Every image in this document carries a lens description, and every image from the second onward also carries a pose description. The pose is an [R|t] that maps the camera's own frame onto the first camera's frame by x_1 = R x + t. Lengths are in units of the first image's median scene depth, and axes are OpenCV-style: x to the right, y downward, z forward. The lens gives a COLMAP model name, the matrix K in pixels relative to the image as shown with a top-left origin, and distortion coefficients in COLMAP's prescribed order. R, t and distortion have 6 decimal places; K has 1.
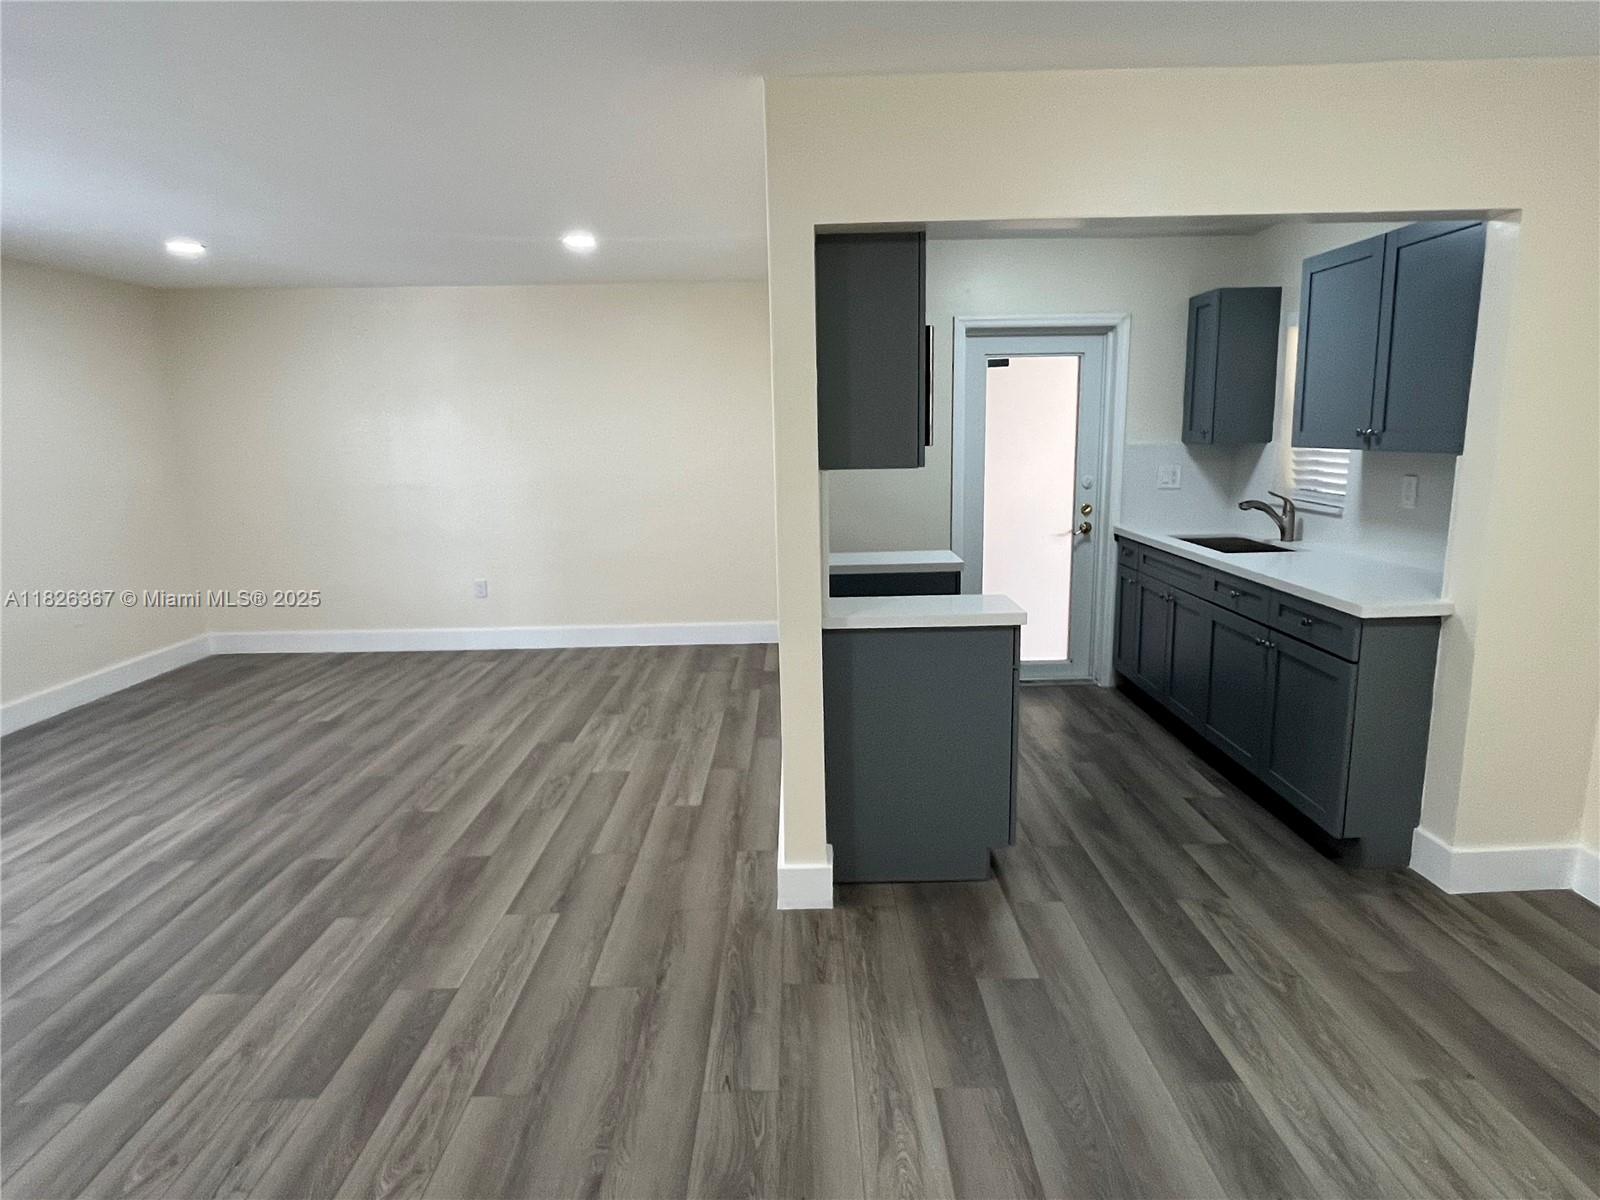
lens RADIAL K [[926.7, 0, 800.0], [0, 926.7, 600.0], [0, 0, 1]] dist [-0.002534, -0.000915]
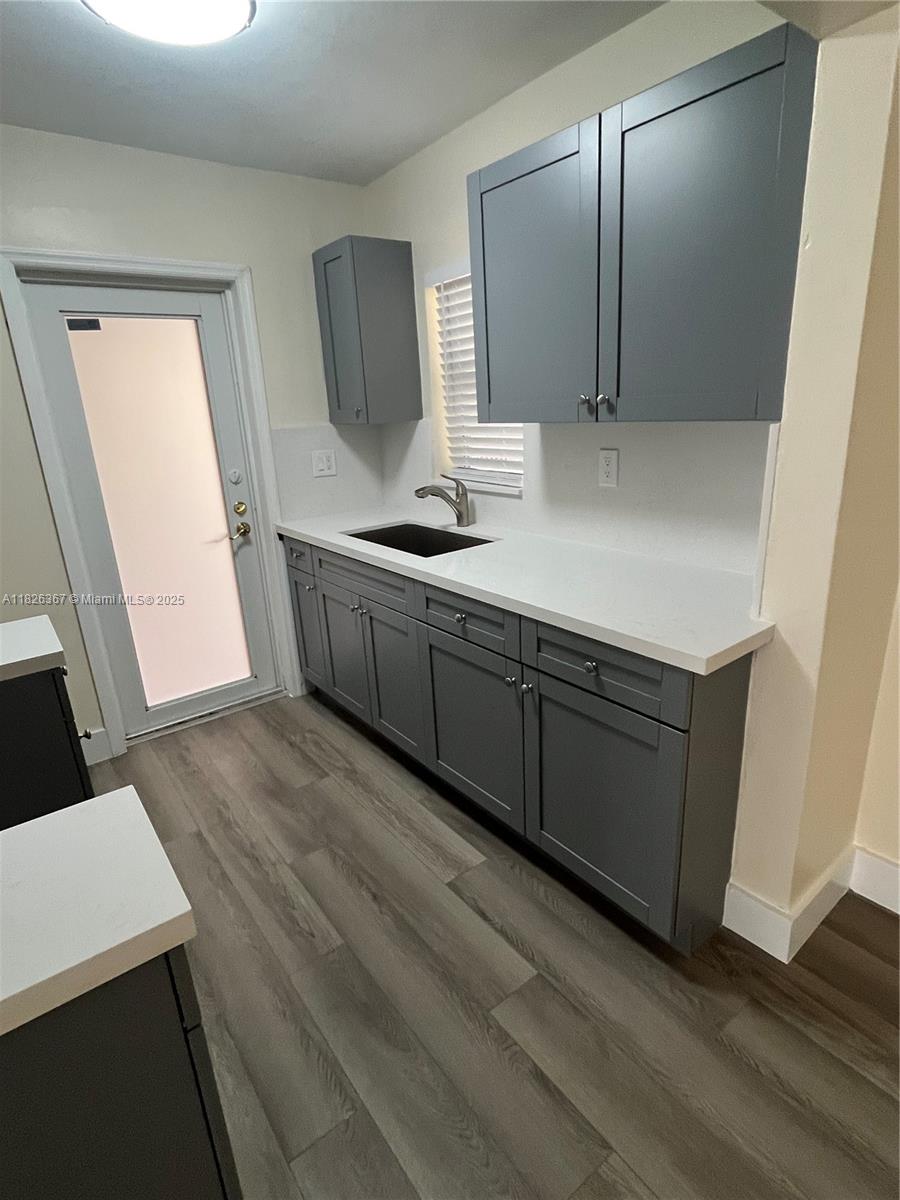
lens RADIAL K [[626.0, 0, 450.0], [0, 626.0, 600.0], [0, 0, 1]] dist [0.000154, -0.000957]
pose [[0.797382, -0.204140, 0.567898, 0.140472], [0.145167, 0.978300, 0.147838, -0.086045], [-0.585754, -0.035443, 0.809713, 0.493932]]
